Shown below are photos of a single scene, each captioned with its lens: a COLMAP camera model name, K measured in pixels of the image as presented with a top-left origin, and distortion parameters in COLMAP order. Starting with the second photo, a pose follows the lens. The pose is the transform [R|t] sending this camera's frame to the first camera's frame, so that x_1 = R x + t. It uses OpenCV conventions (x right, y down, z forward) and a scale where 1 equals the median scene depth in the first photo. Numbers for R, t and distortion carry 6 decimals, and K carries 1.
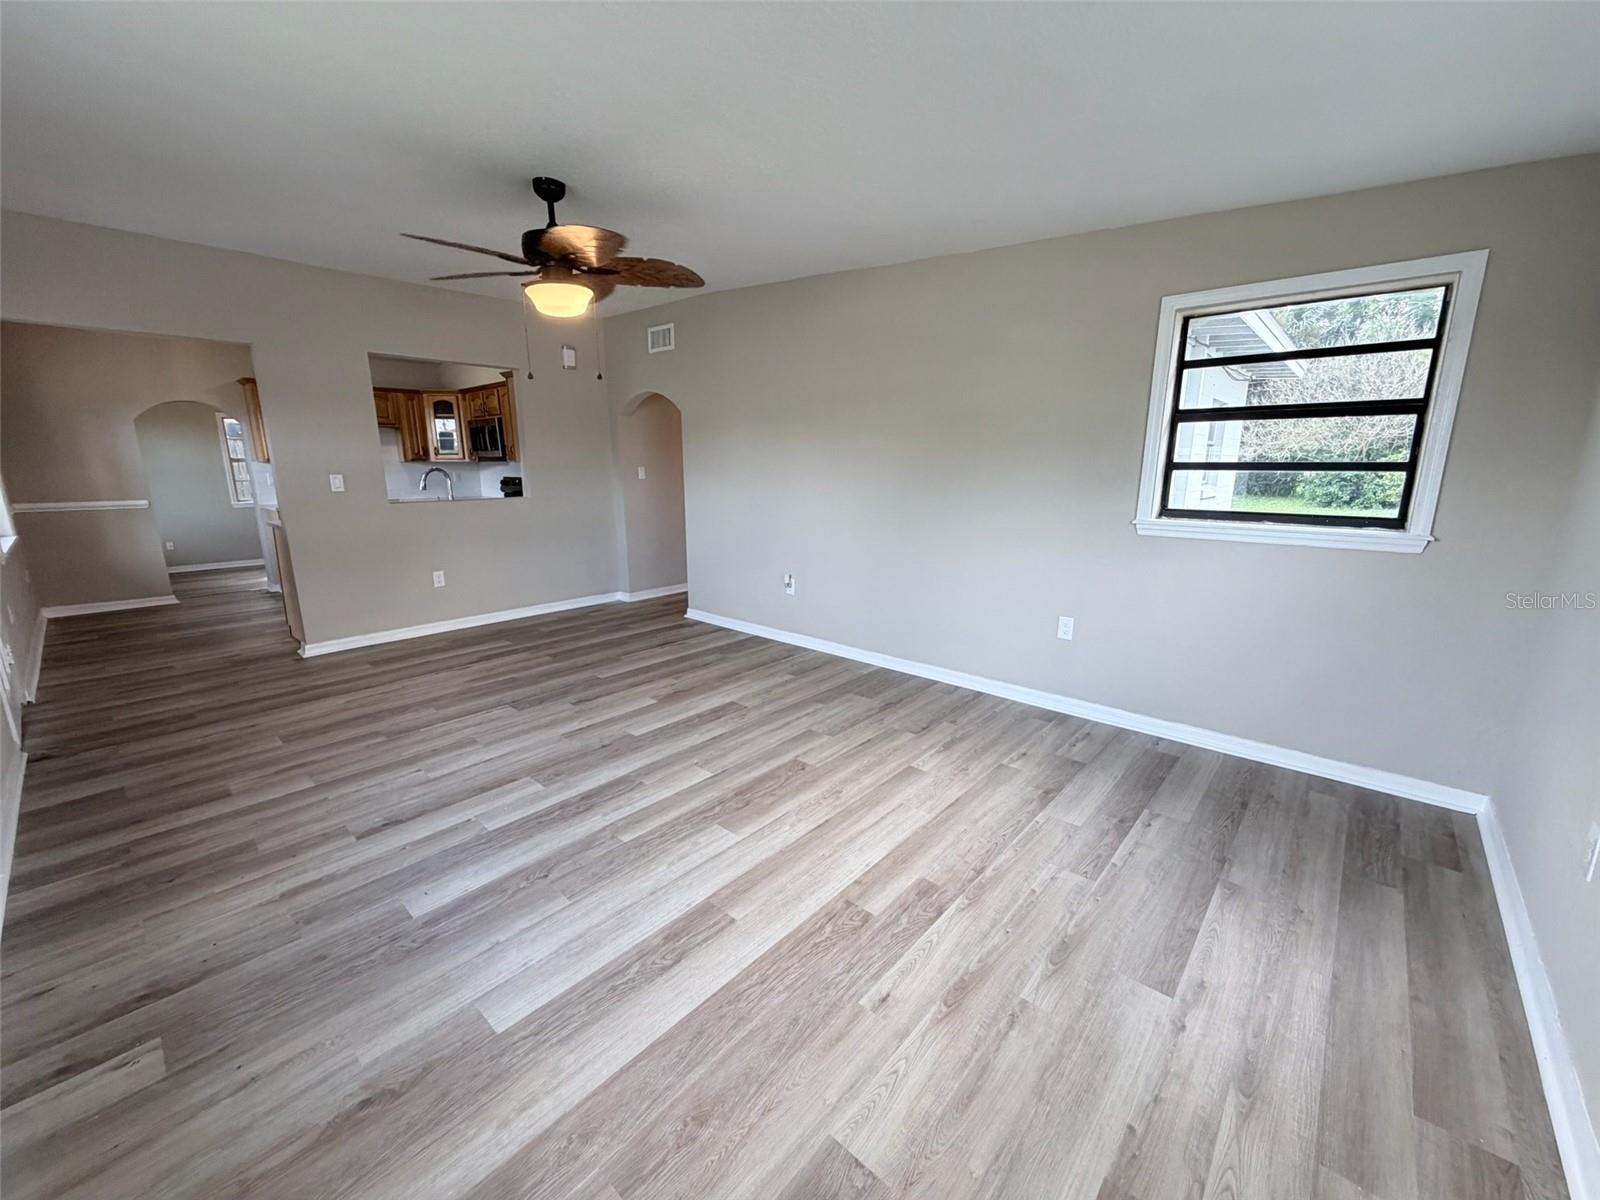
lens RADIAL K [[638.0, 0, 798.5], [0, 638.0, 601.2], [0, 0, 1]] dist [-0.000188, -0.000226]
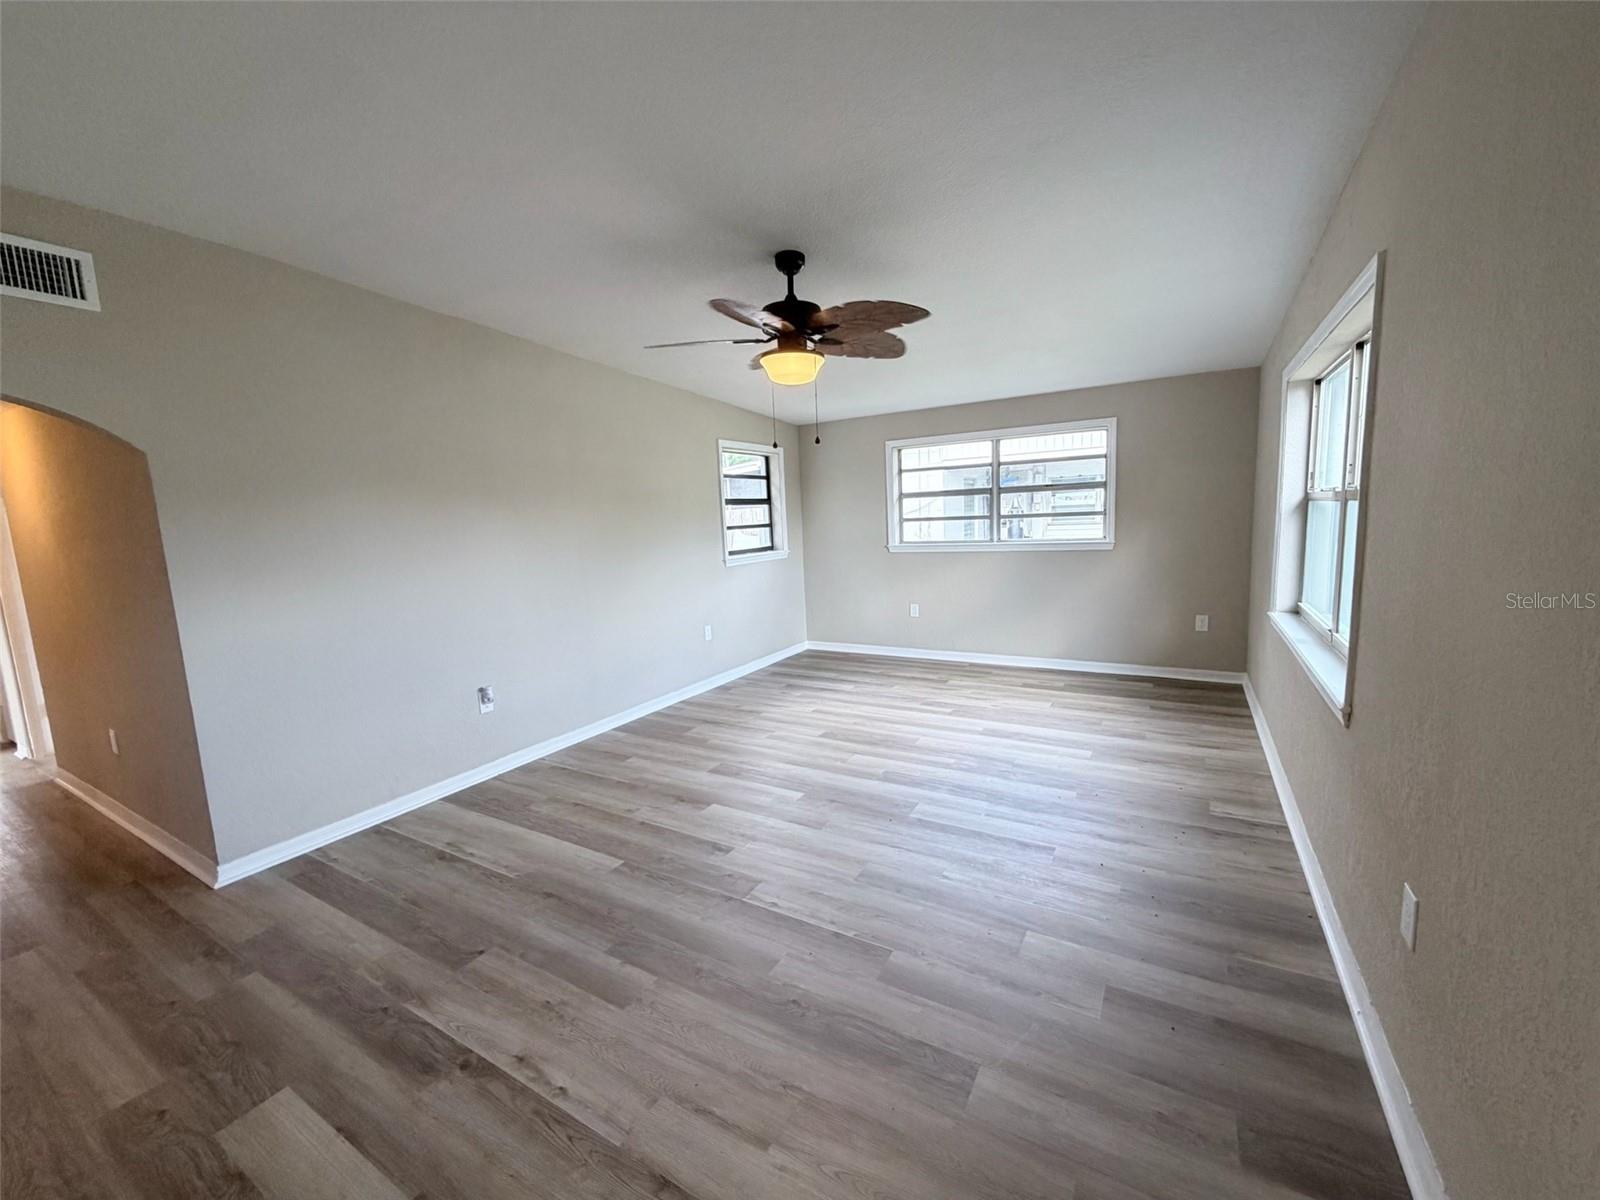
lens RADIAL K [[638.0, 0, 795.1], [0, 638.0, 601.8], [0, 0, 1]] dist [-0.000188, -0.000226]
pose [[-0.192030, -0.122484, 0.973716, -1.071911], [0.254752, 0.951948, 0.169987, -0.228453], [-0.947748, 0.280699, -0.151600, 0.966259]]
